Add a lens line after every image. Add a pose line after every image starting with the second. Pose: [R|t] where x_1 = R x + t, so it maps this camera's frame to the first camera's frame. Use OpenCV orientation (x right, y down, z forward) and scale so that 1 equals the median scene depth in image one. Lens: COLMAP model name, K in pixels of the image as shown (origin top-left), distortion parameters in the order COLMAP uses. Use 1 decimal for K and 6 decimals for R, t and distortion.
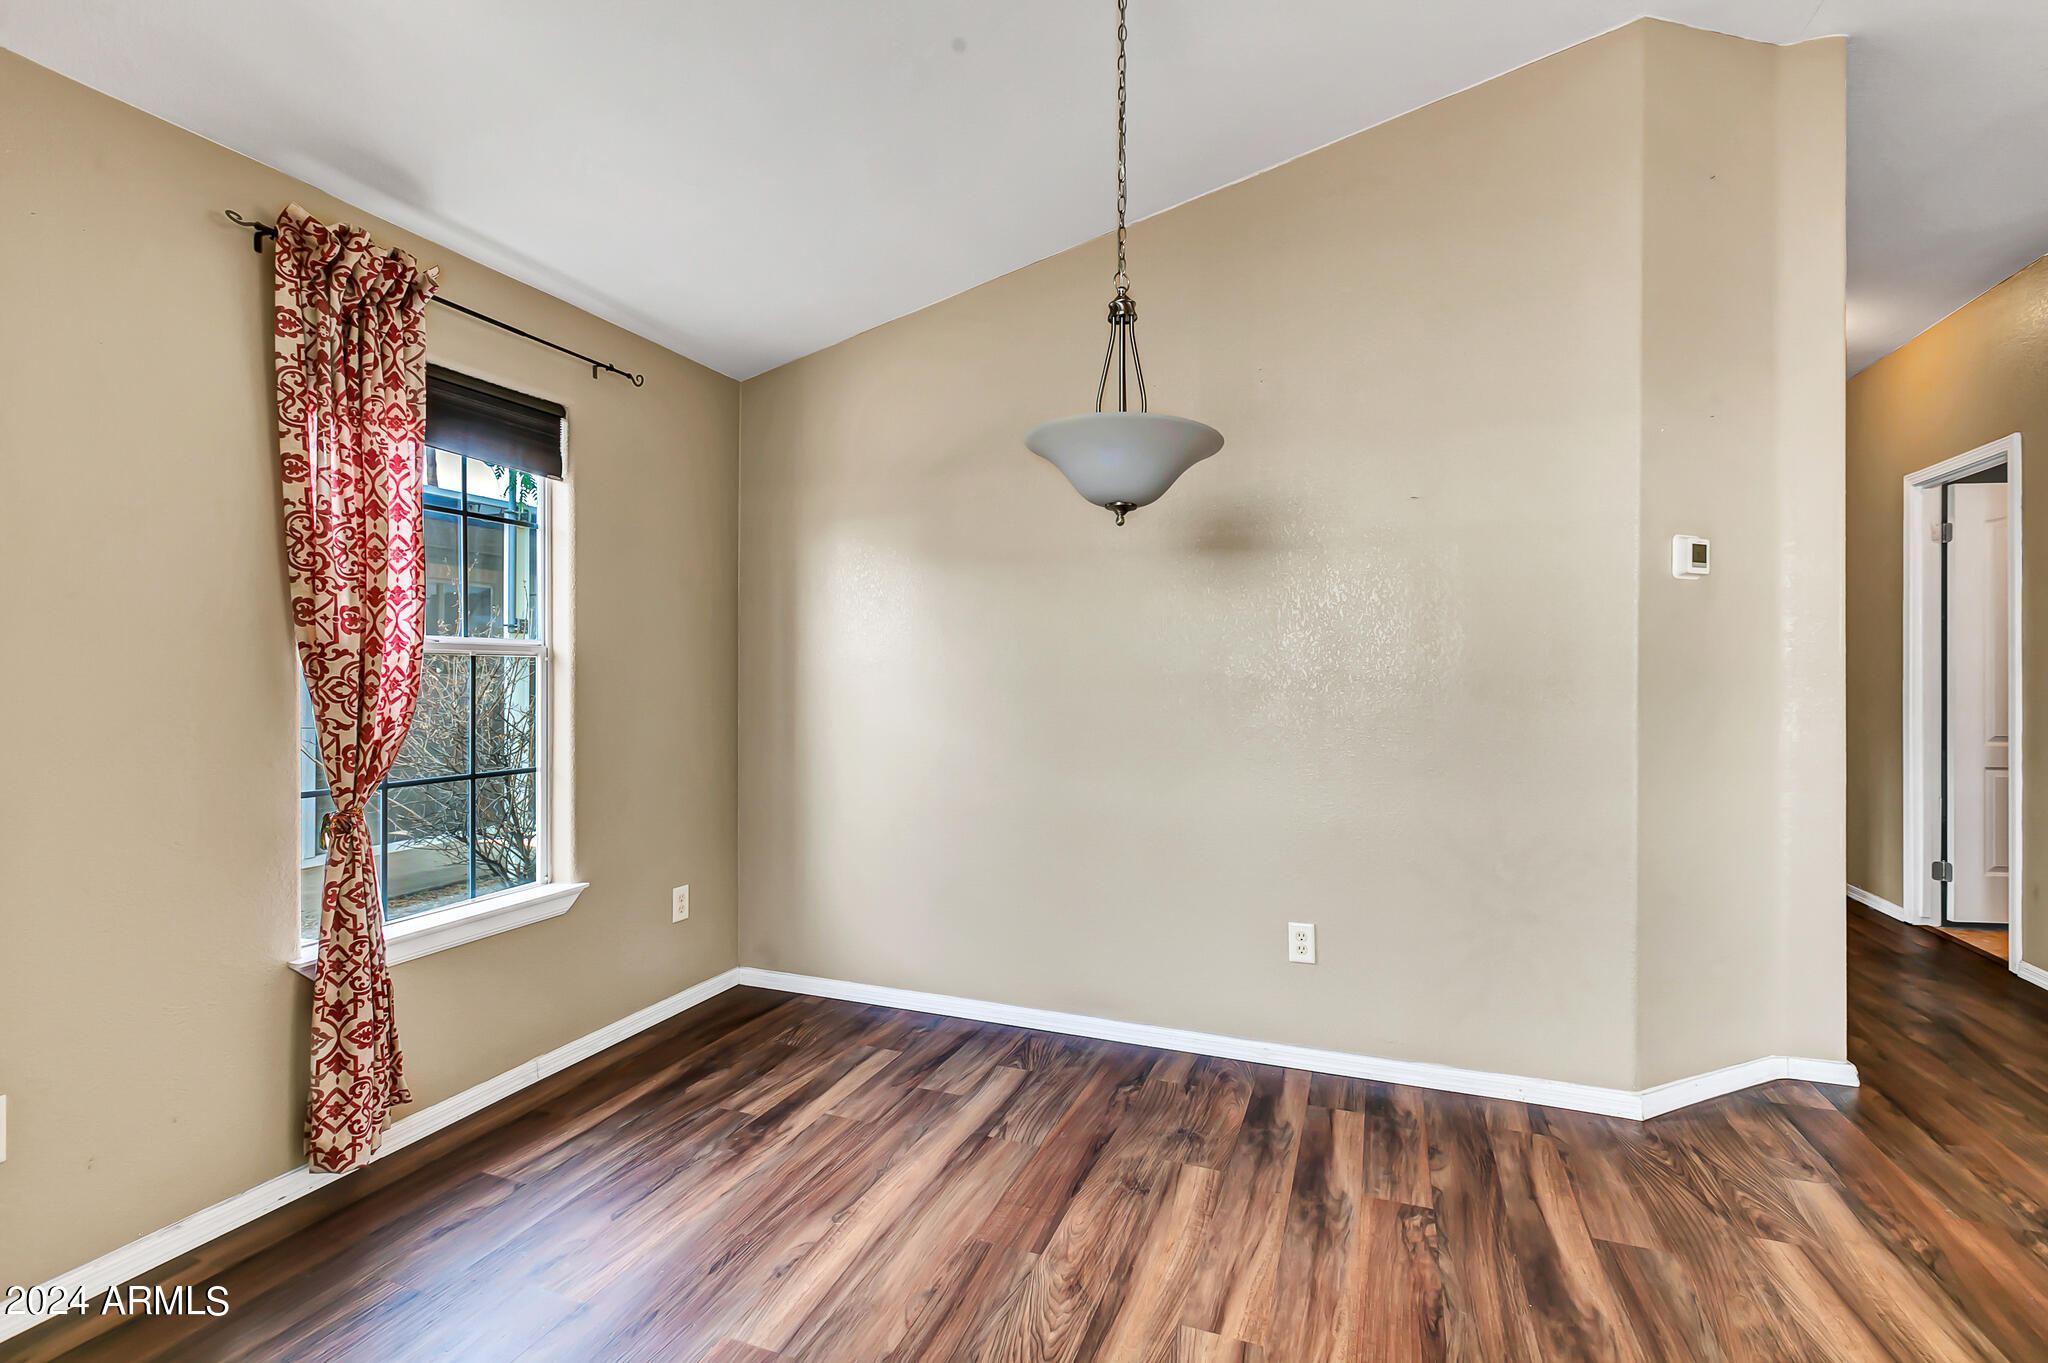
lens RADIAL K [[935.8, 0, 986.9], [0, 935.8, 674.6], [0, 0, 1]] dist [0.001982, 0.000152]
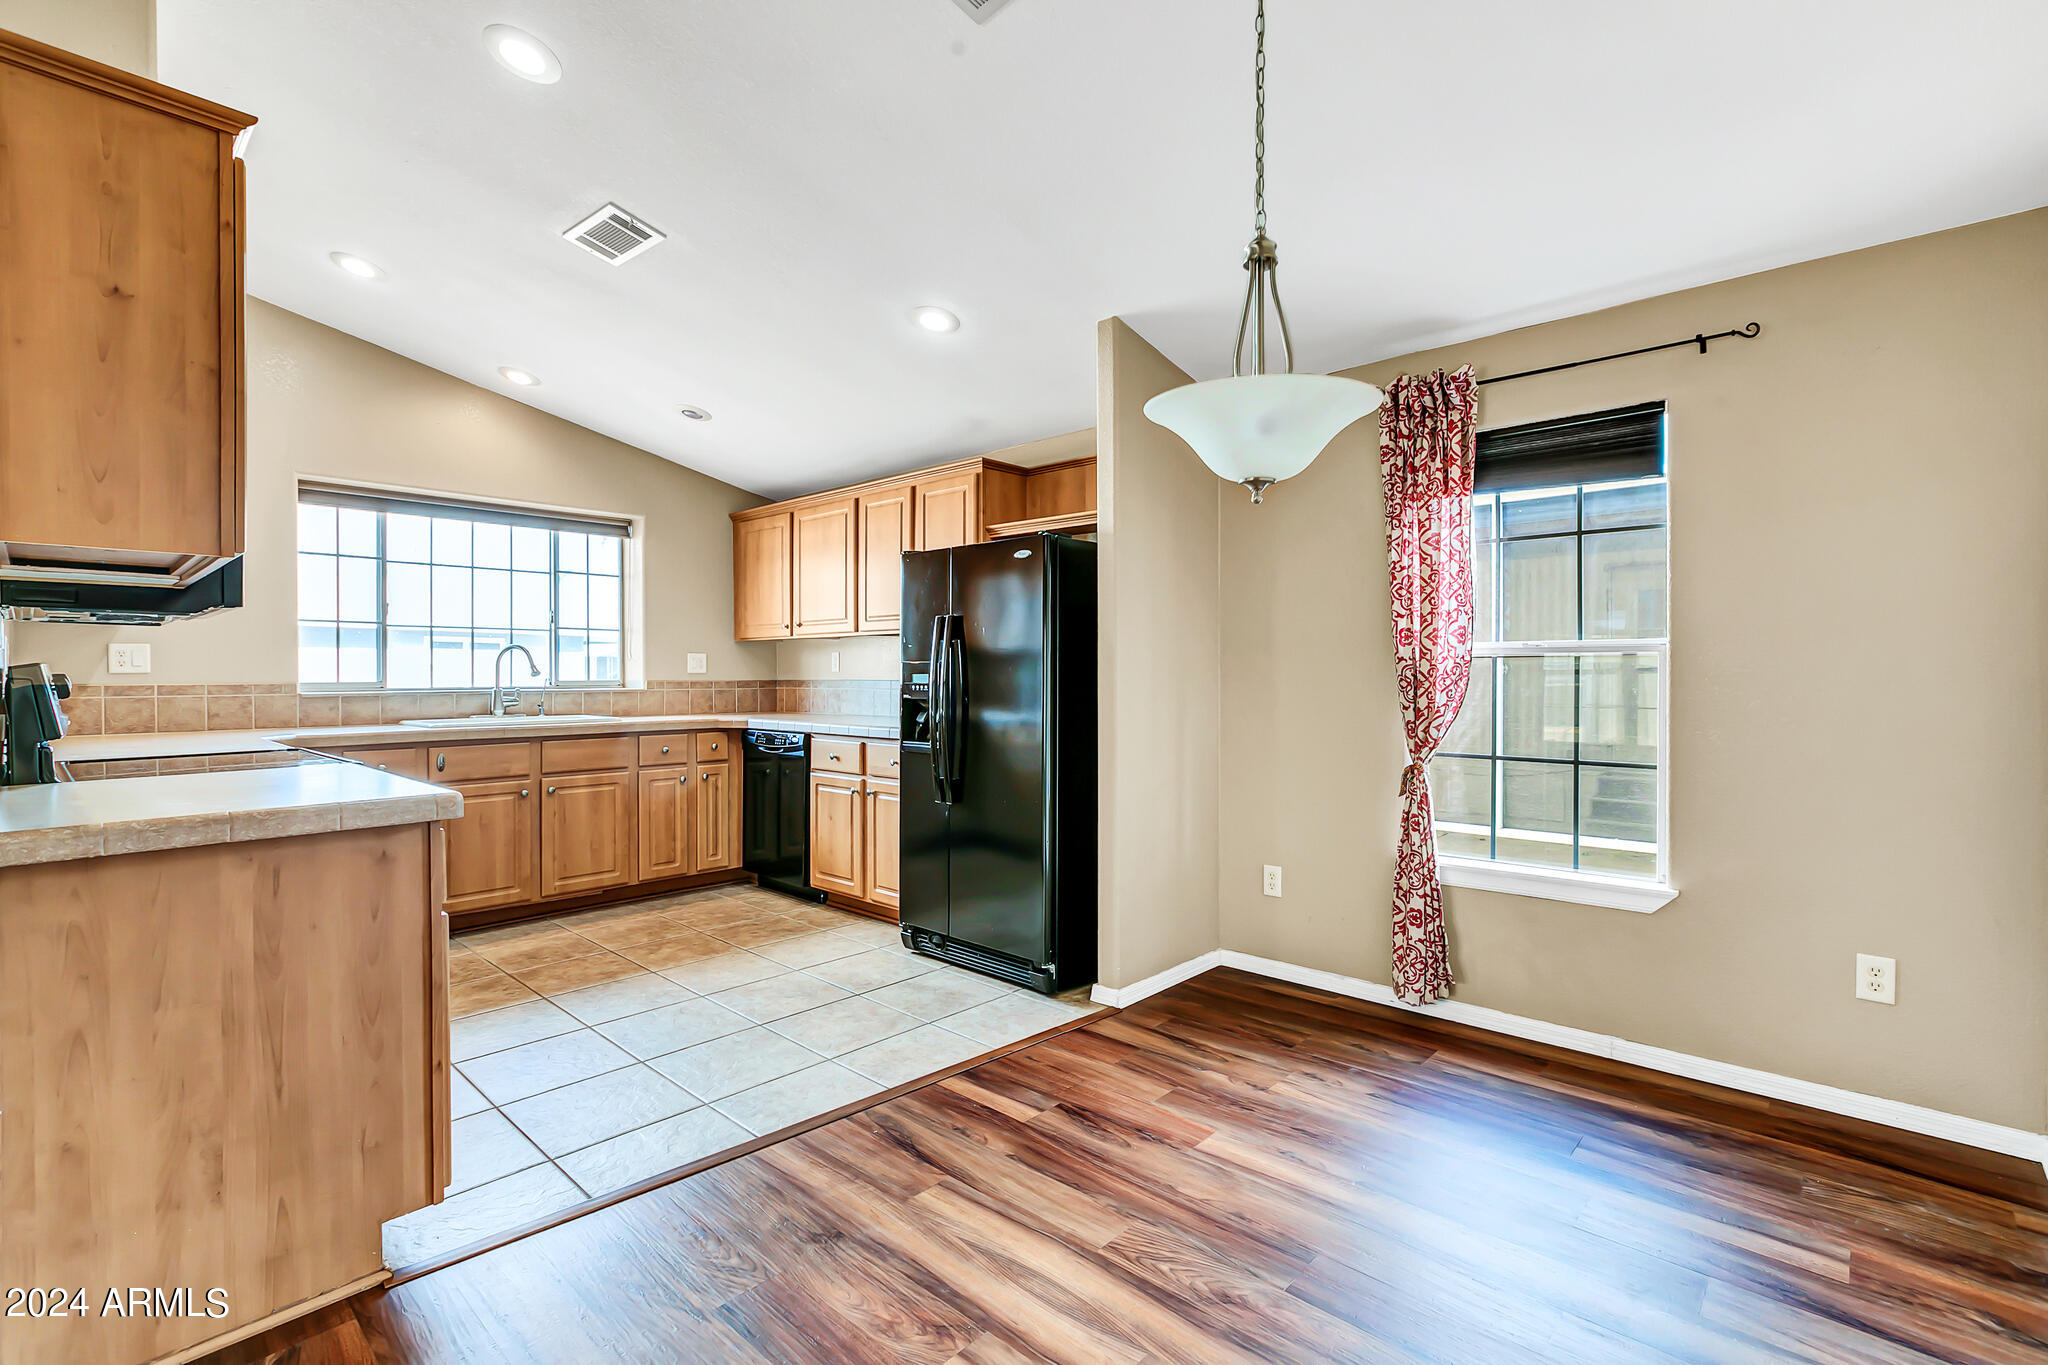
lens RADIAL K [[922.8, 0, 1089.4], [0, 922.8, 680.3], [0, 0, 1]] dist [-0.000865, 0.000052]
pose [[-0.304802, 0.005432, -0.952400, 0.719709], [-0.001135, 0.999981, 0.006067, 0.002468], [0.952415, 0.002931, -0.304790, 0.791738]]
